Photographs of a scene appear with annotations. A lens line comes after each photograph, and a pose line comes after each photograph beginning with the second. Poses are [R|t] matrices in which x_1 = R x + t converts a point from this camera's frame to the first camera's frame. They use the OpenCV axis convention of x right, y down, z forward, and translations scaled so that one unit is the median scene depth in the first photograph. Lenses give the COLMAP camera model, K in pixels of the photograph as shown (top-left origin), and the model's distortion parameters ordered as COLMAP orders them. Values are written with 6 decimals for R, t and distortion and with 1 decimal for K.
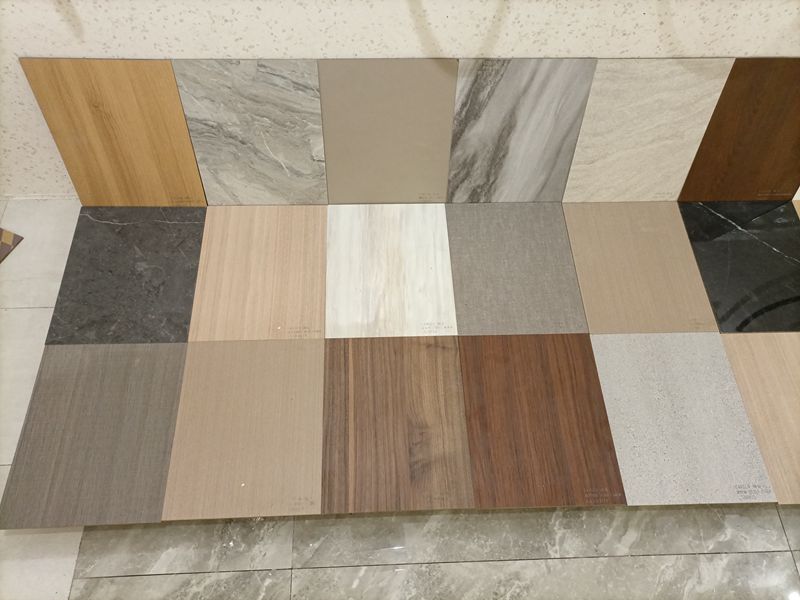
lens RADIAL K [[596.7, 0, 400.0], [0, 596.7, 300.0], [0, 0, 1]] dist [0.031879, -0.014144]
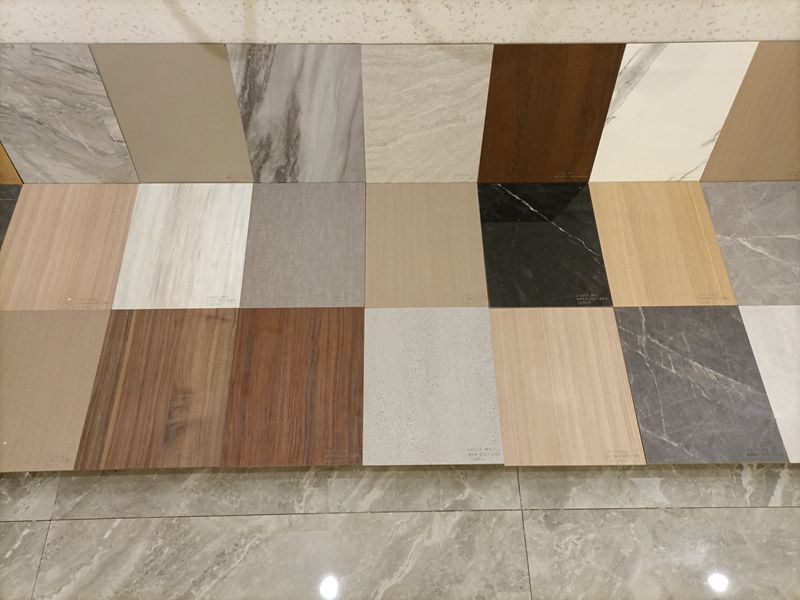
lens RADIAL K [[596.7, 0, 400.0], [0, 596.7, 300.0], [0, 0, 1]] dist [0.031879, -0.014144]
pose [[0.999653, 0.008642, -0.024901, 0.424345], [-0.007979, 0.999614, 0.026605, 0.015346], [0.025122, -0.026397, 0.999336, -0.054528]]
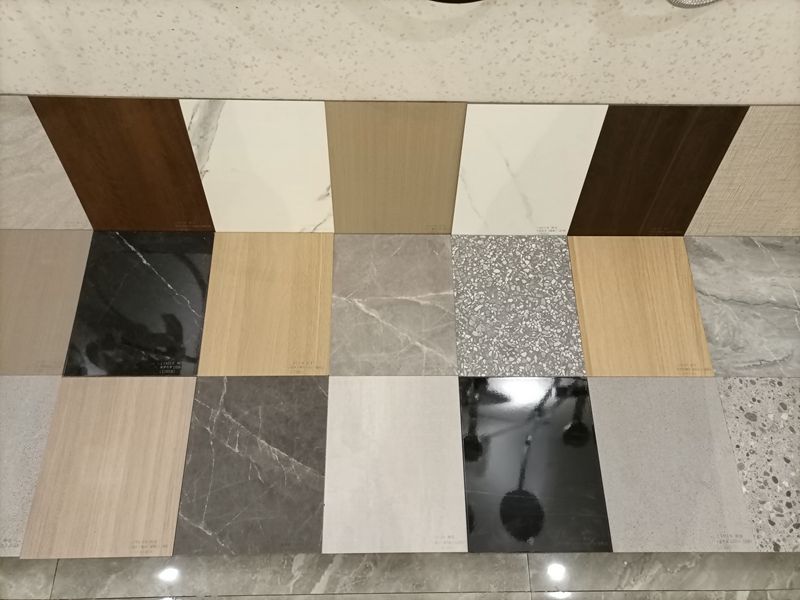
lens RADIAL K [[596.7, 0, 400.0], [0, 596.7, 300.0], [0, 0, 1]] dist [0.031879, -0.014144]
pose [[0.999666, 0.024555, -0.008041, 1.153820], [-0.023613, 0.994555, 0.101504, -0.193987], [0.010489, -0.101280, 0.994803, 0.036930]]
